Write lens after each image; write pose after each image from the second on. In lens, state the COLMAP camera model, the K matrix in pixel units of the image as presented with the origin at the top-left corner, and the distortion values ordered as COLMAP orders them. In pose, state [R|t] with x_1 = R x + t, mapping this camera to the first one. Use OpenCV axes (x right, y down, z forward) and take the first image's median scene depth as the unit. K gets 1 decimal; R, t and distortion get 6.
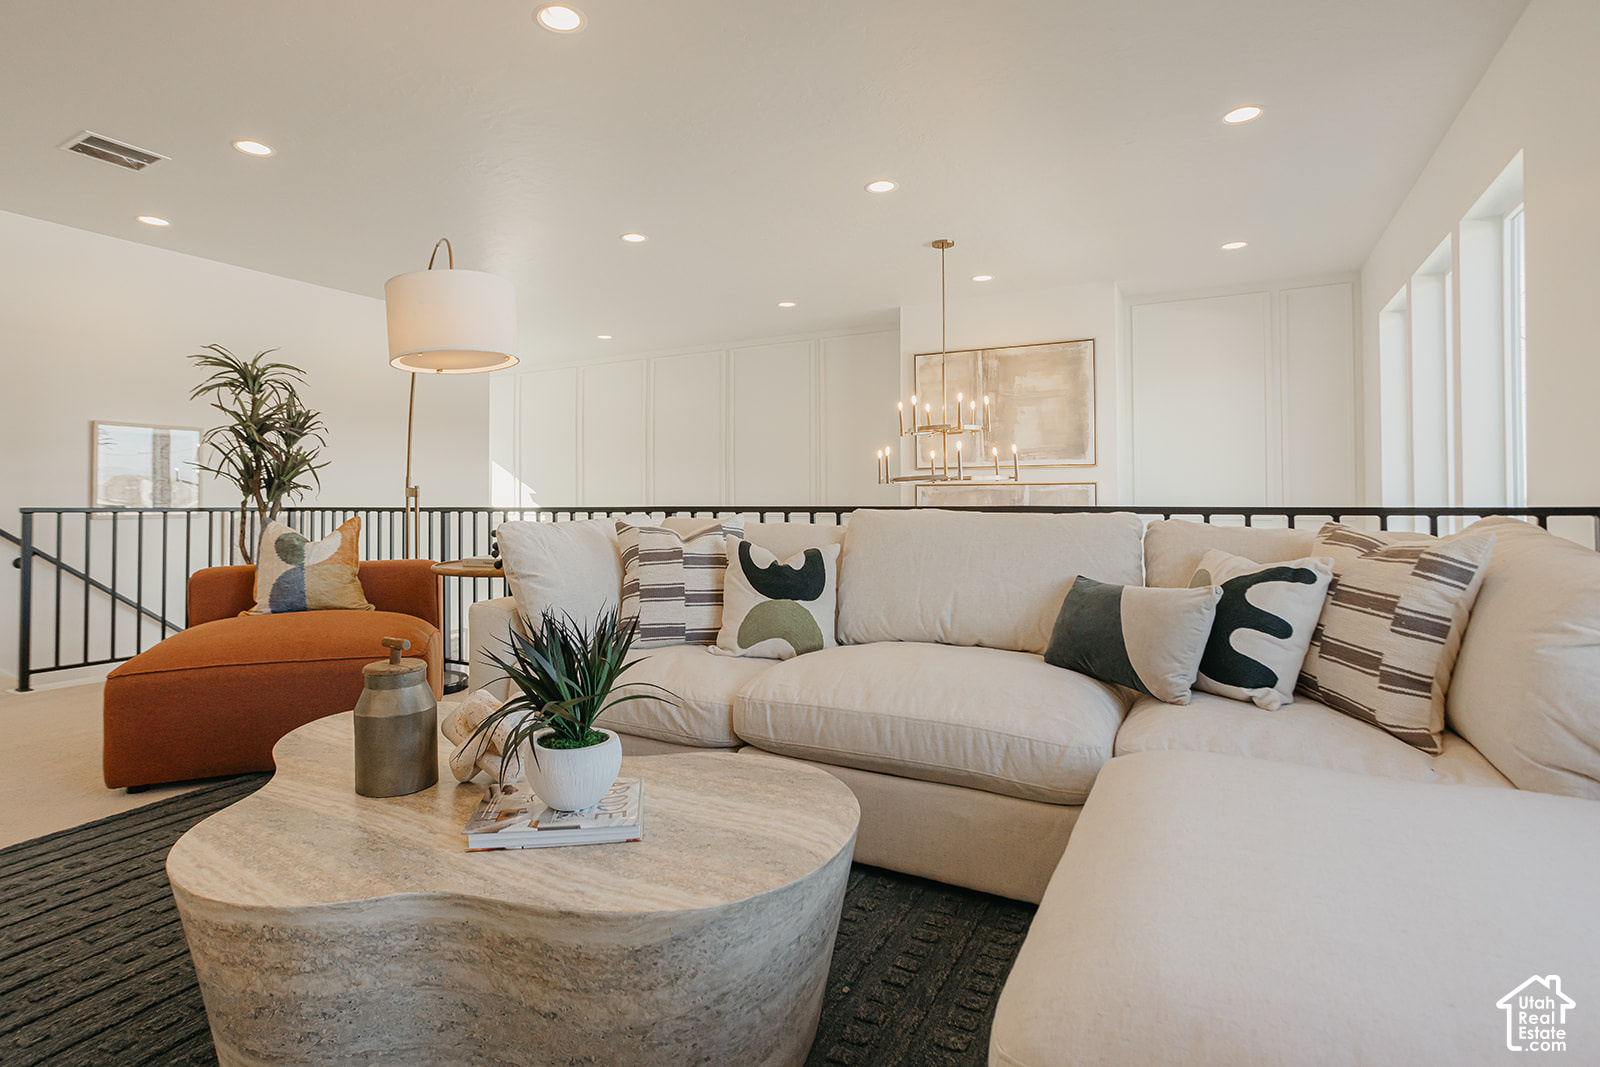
lens RADIAL K [[796.9, 0, 796.6], [0, 796.9, 552.0], [0, 0, 1]] dist [0.001046, 0.000163]
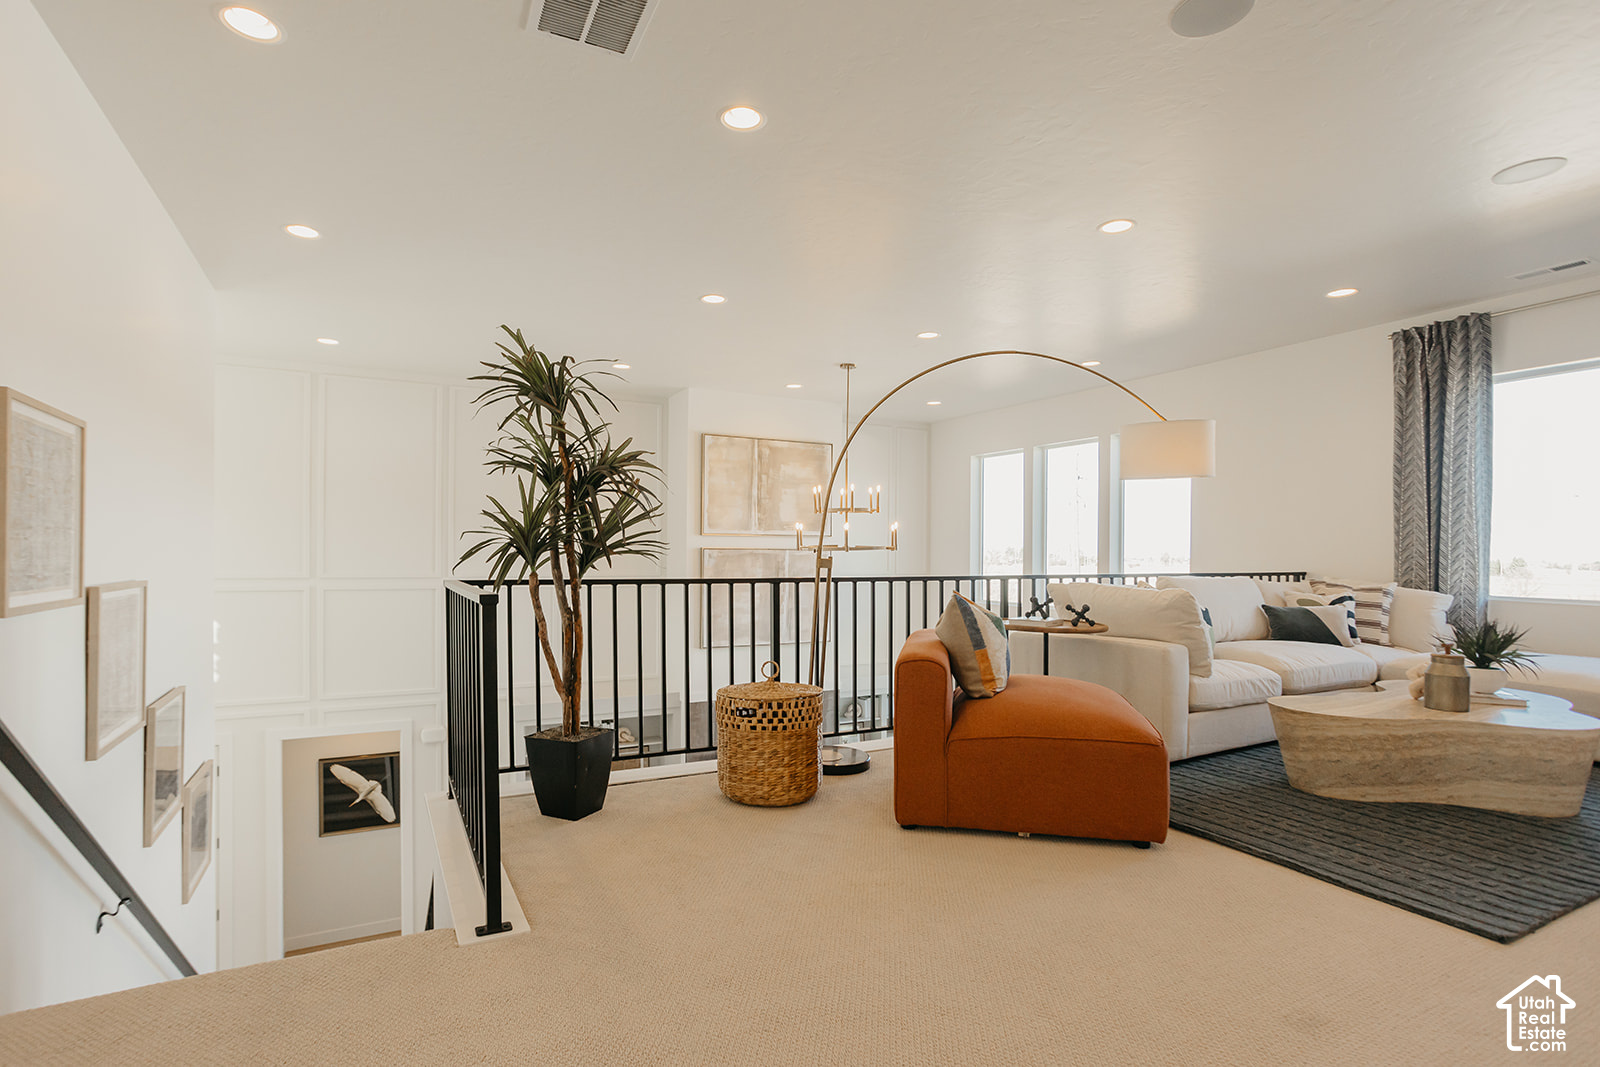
lens RADIAL K [[802.8, 0, 800.5], [0, 802.8, 557.8], [0, 0, 1]] dist [-0.094214, 0.094280]
pose [[0.568888, 0.002250, 0.822412, -1.160877], [0.055132, 0.997642, -0.040866, -0.039202], [-0.820565, 0.068589, 0.567422, 0.457730]]
